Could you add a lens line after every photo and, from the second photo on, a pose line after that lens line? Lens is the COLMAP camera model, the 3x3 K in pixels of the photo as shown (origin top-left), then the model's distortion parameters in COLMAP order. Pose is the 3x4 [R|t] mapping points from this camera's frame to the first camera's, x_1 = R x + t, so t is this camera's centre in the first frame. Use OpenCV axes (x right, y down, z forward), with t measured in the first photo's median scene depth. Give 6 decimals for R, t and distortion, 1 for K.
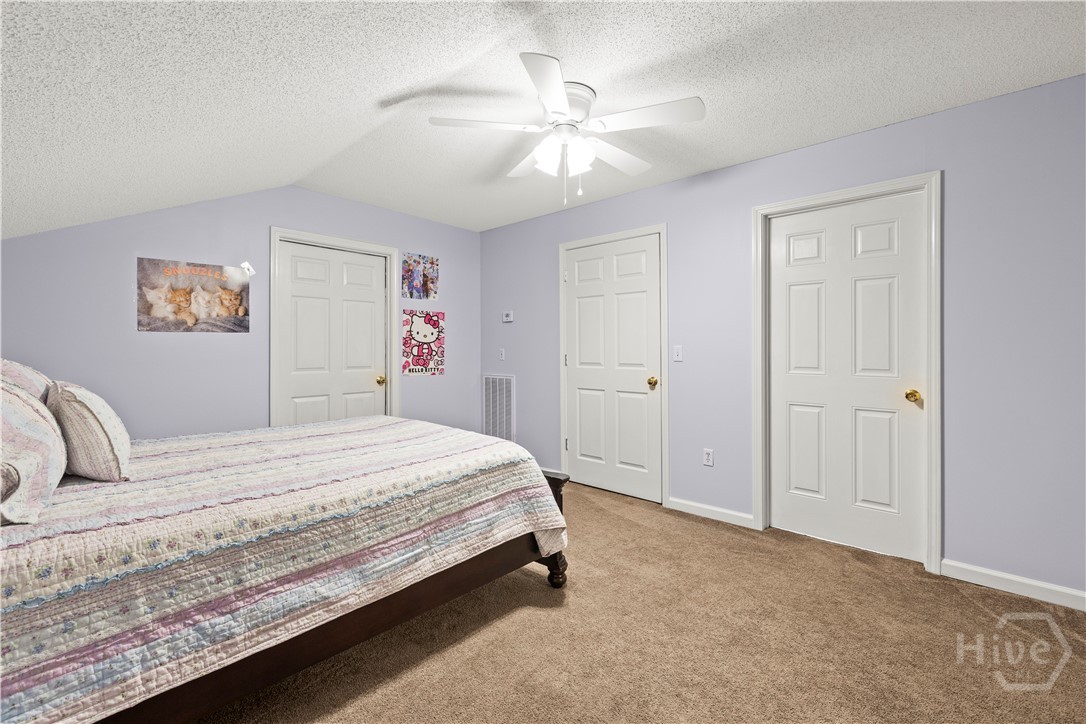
lens RADIAL K [[469.4, 0, 548.0], [0, 469.4, 352.8], [0, 0, 1]] dist [0.003662, 0.000279]
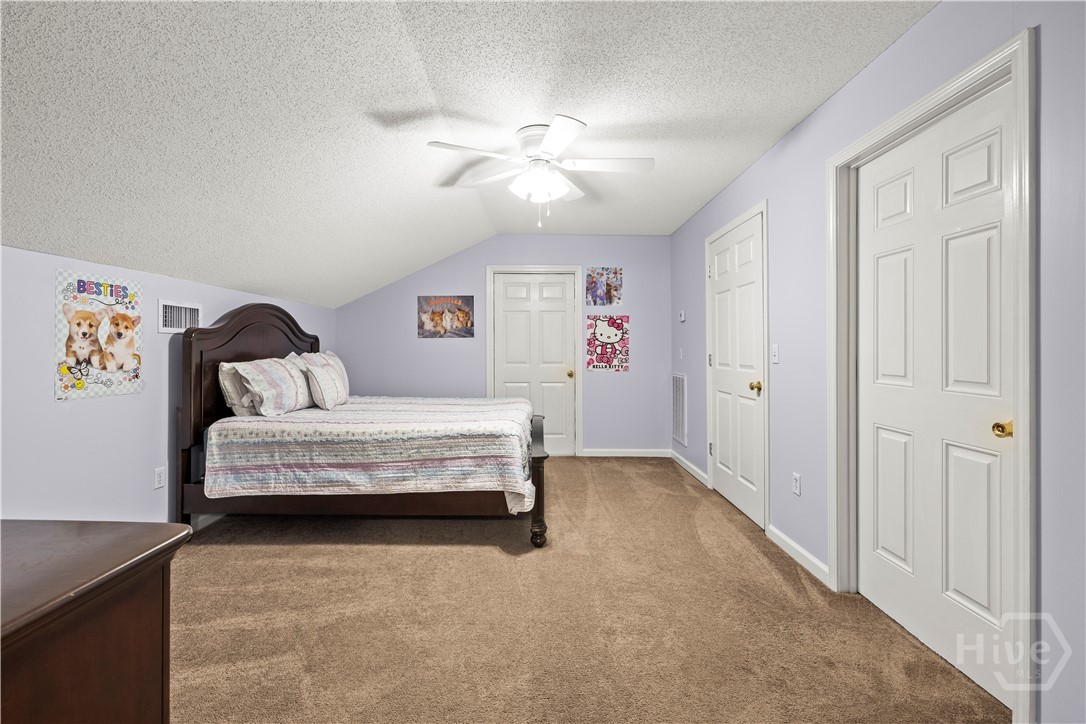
lens RADIAL K [[469.4, 0, 548.3], [0, 469.4, 357.0], [0, 0, 1]] dist [0.003662, 0.000279]
pose [[0.675028, 0.014046, -0.737658, 0.807369], [-0.007196, 0.999897, 0.012454, -0.000692], [0.737757, -0.003098, 0.675059, 0.186106]]
